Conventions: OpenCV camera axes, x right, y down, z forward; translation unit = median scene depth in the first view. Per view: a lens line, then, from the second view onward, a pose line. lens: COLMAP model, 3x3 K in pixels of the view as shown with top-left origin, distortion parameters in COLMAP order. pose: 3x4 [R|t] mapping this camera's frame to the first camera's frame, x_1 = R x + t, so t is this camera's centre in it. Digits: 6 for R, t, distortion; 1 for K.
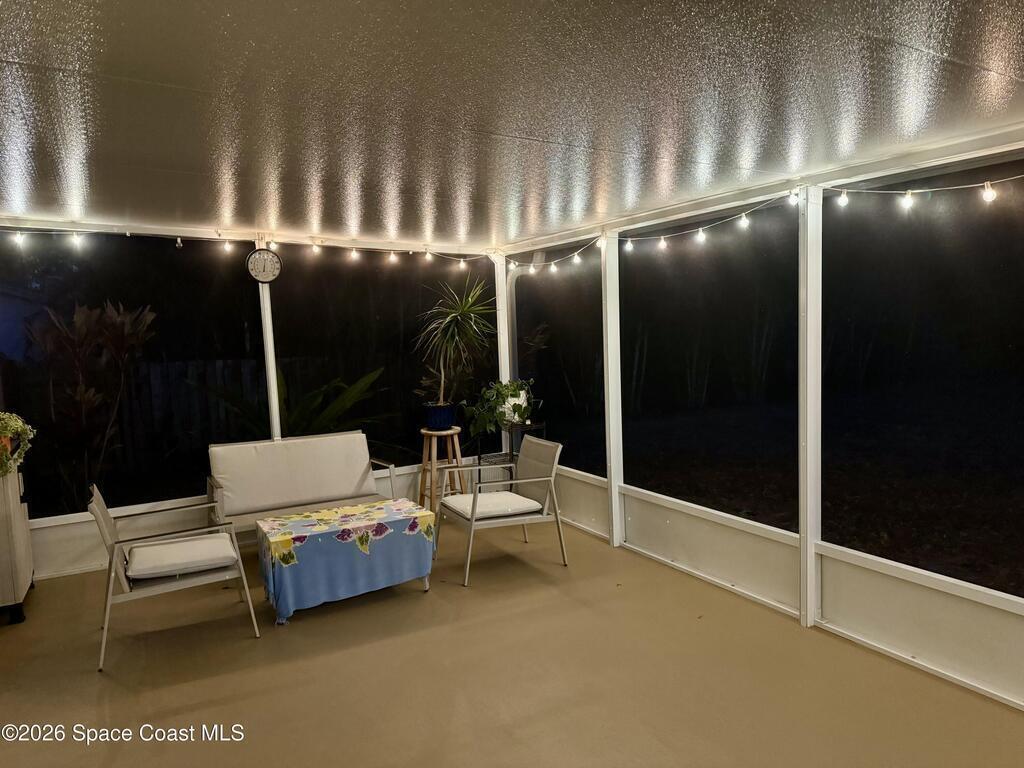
lens RADIAL K [[701.7, 0, 506.5], [0, 701.7, 382.7], [0, 0, 1]] dist [0.000768, 0.000654]
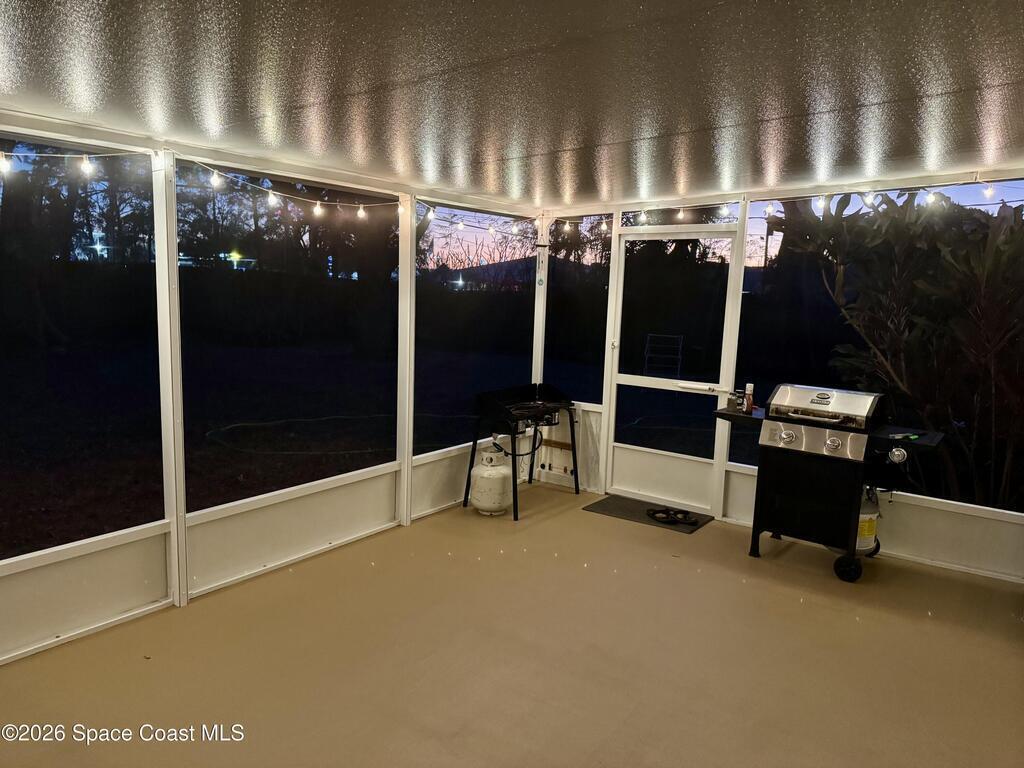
lens RADIAL K [[701.7, 0, 506.5], [0, 701.7, 382.7], [0, 0, 1]] dist [0.000768, 0.000654]
pose [[-0.385230, -0.122390, 0.914669, -0.682667], [0.056612, 0.986165, 0.155799, -0.096747], [-0.921083, 0.111799, -0.372971, 1.044763]]
